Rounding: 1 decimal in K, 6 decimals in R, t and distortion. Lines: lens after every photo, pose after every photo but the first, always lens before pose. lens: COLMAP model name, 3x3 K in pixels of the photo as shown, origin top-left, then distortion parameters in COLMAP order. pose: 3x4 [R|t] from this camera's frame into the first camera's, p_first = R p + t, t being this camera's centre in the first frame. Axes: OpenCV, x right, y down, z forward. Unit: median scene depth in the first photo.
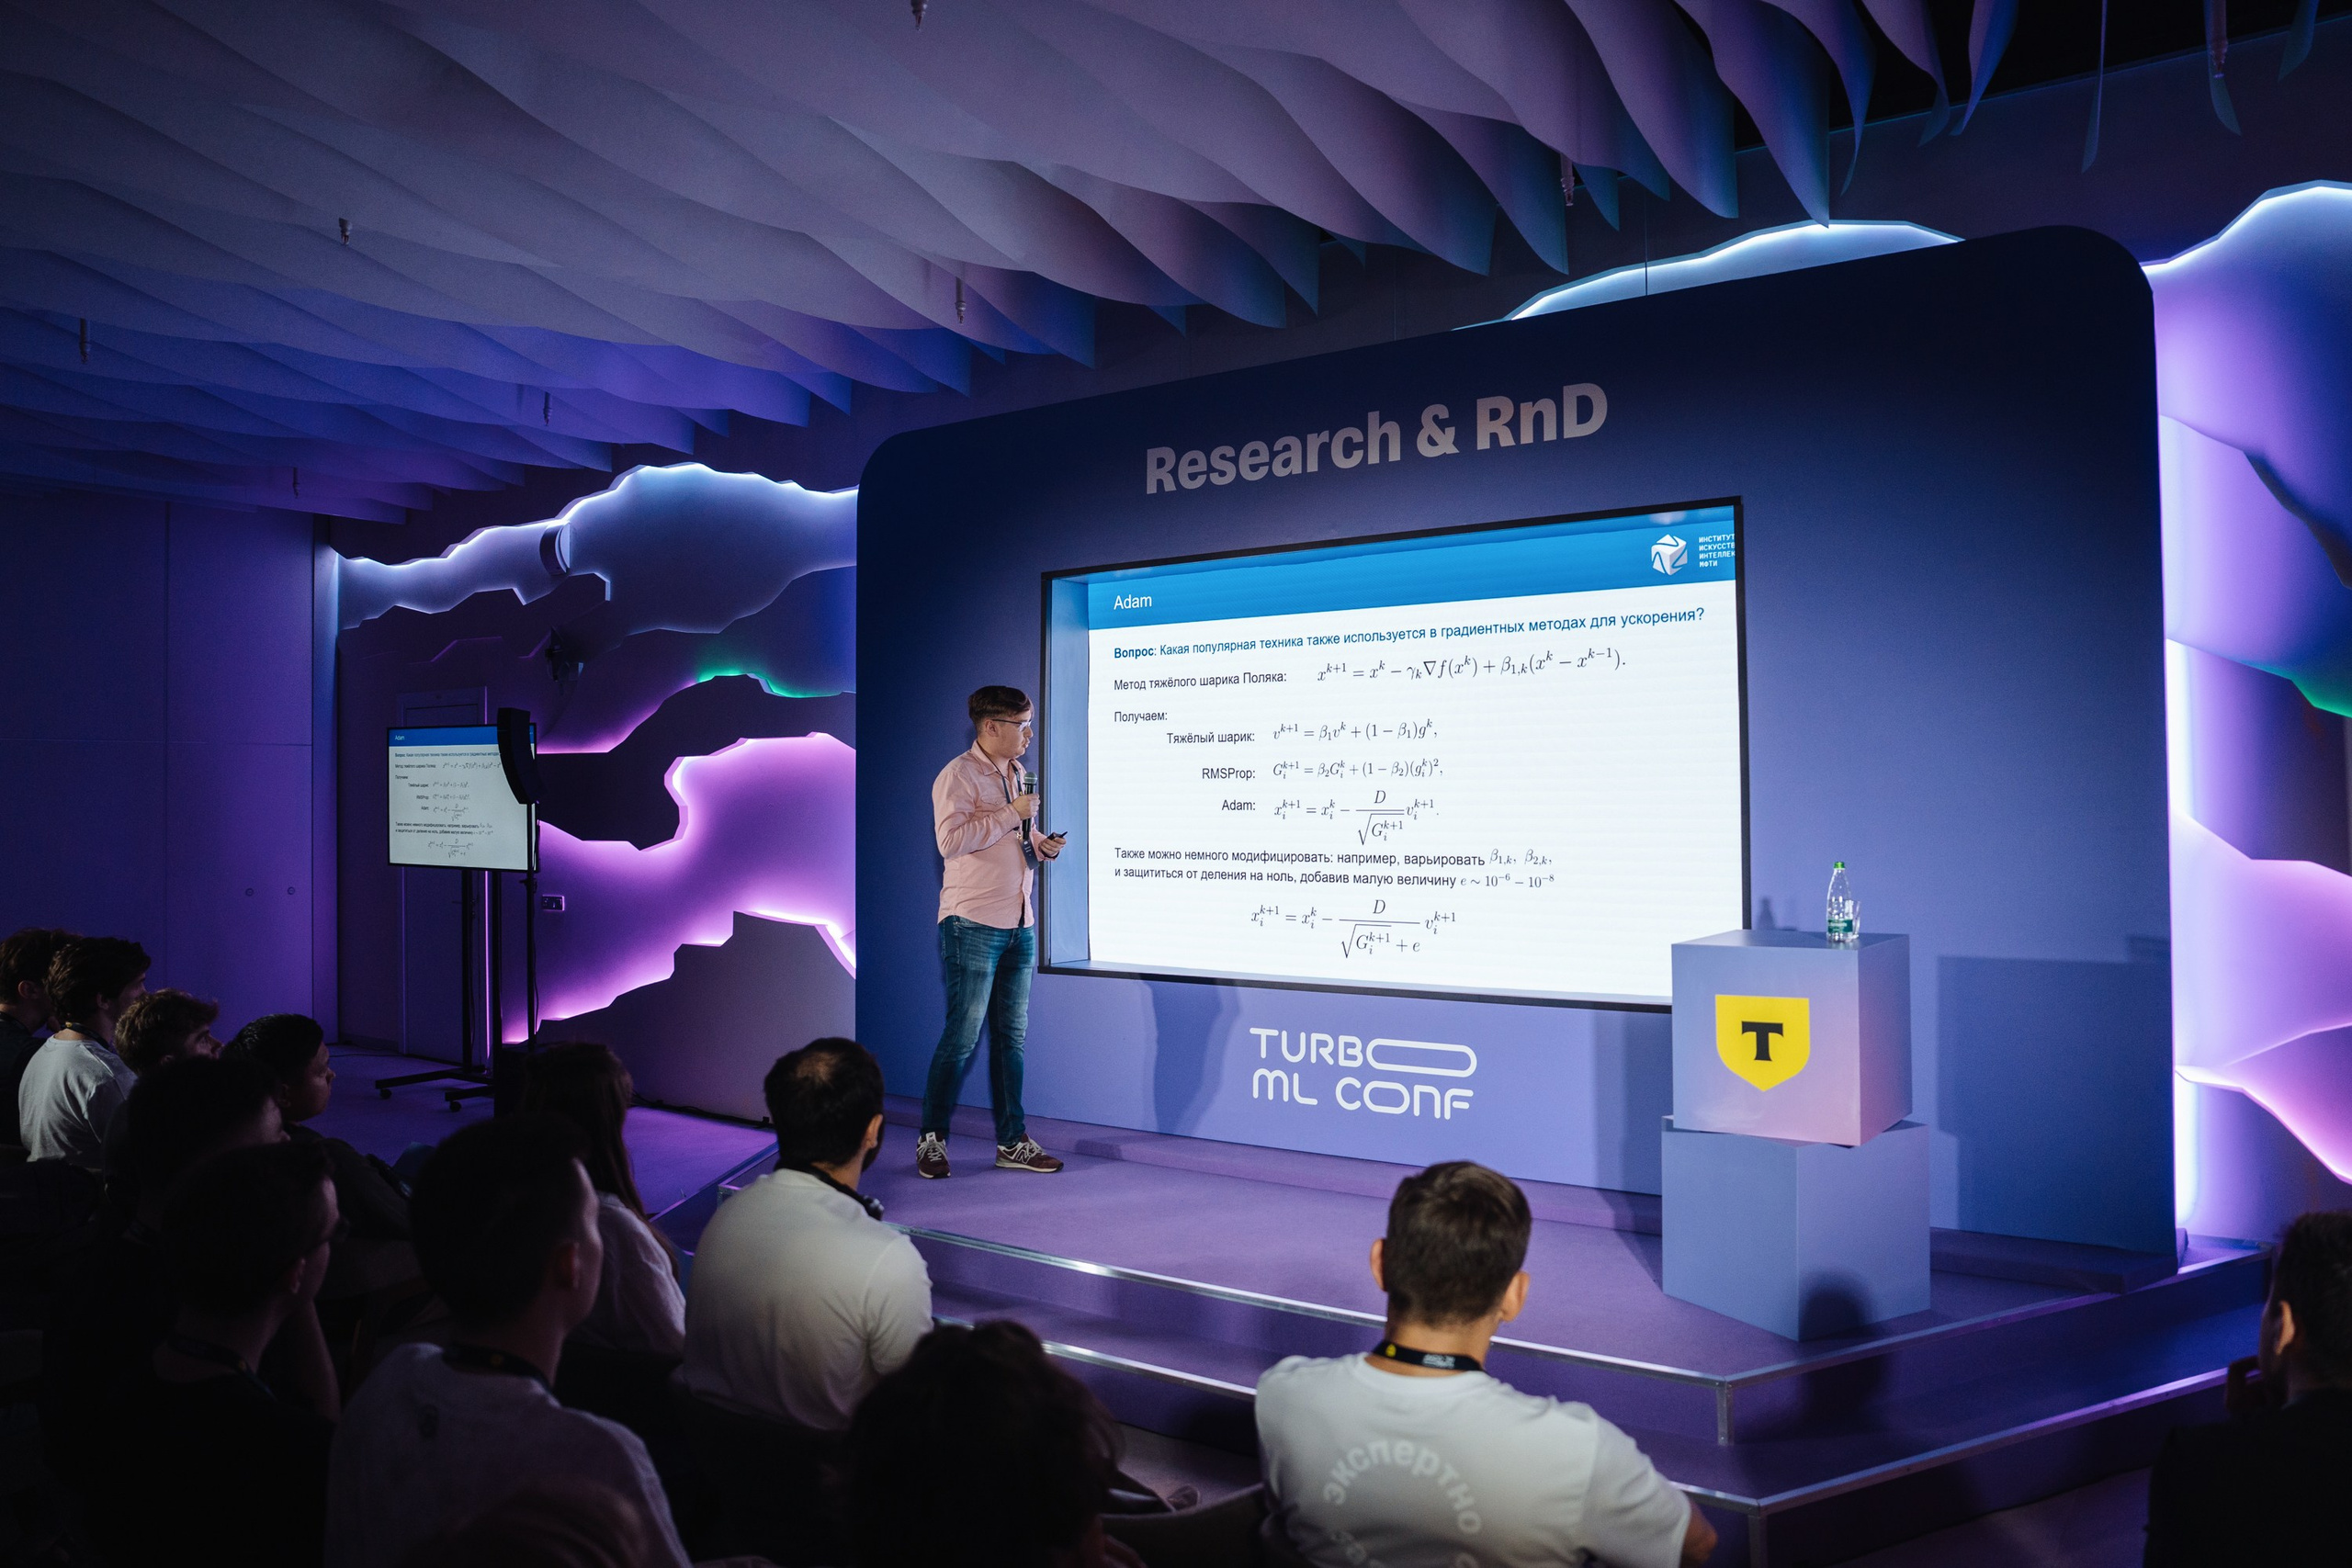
lens RADIAL K [[1641.2, 0, 1200.6], [0, 1641.2, 768.0], [0, 0, 1]] dist [-0.117275, 0.090585]
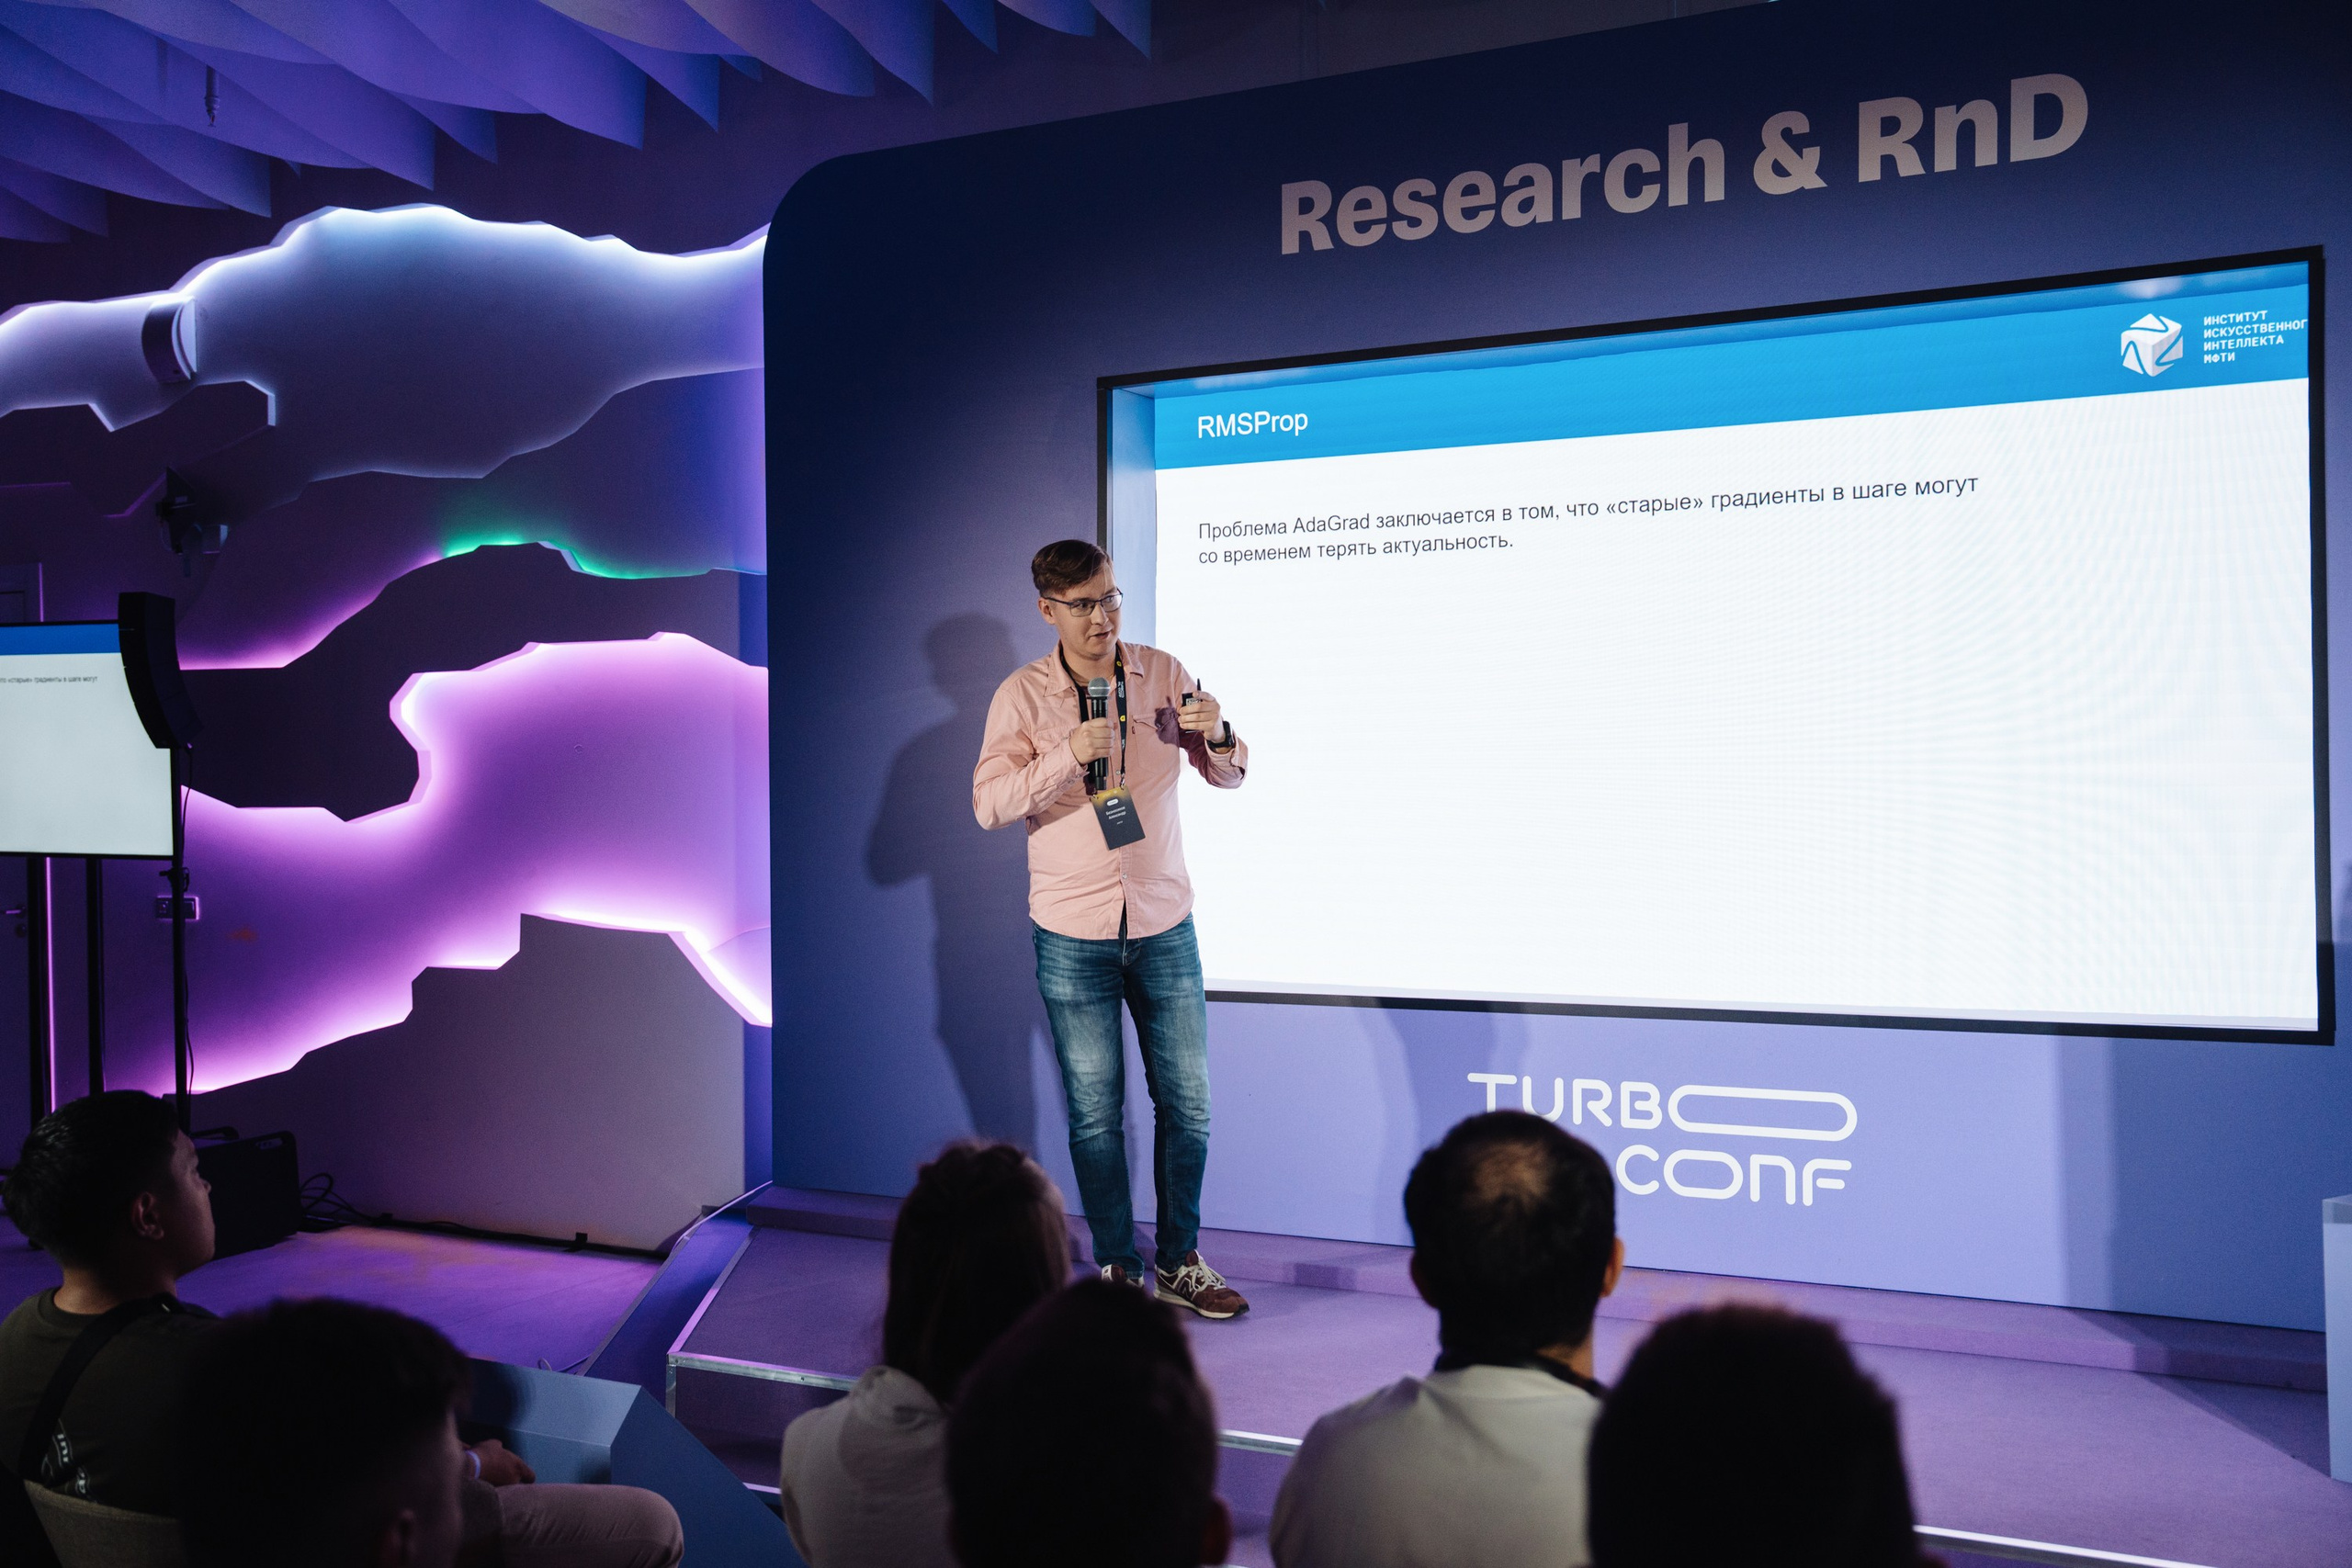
lens RADIAL K [[2284.4, 0, 1171.5], [0, 2284.4, 787.4], [0, 0, 1]] dist [-0.005111, 0.118737]
pose [[0.992620, -0.007555, 0.121034, -0.205705], [0.003707, 0.999481, 0.031986, 0.015298], [-0.121213, -0.031301, 0.992133, 0.113862]]
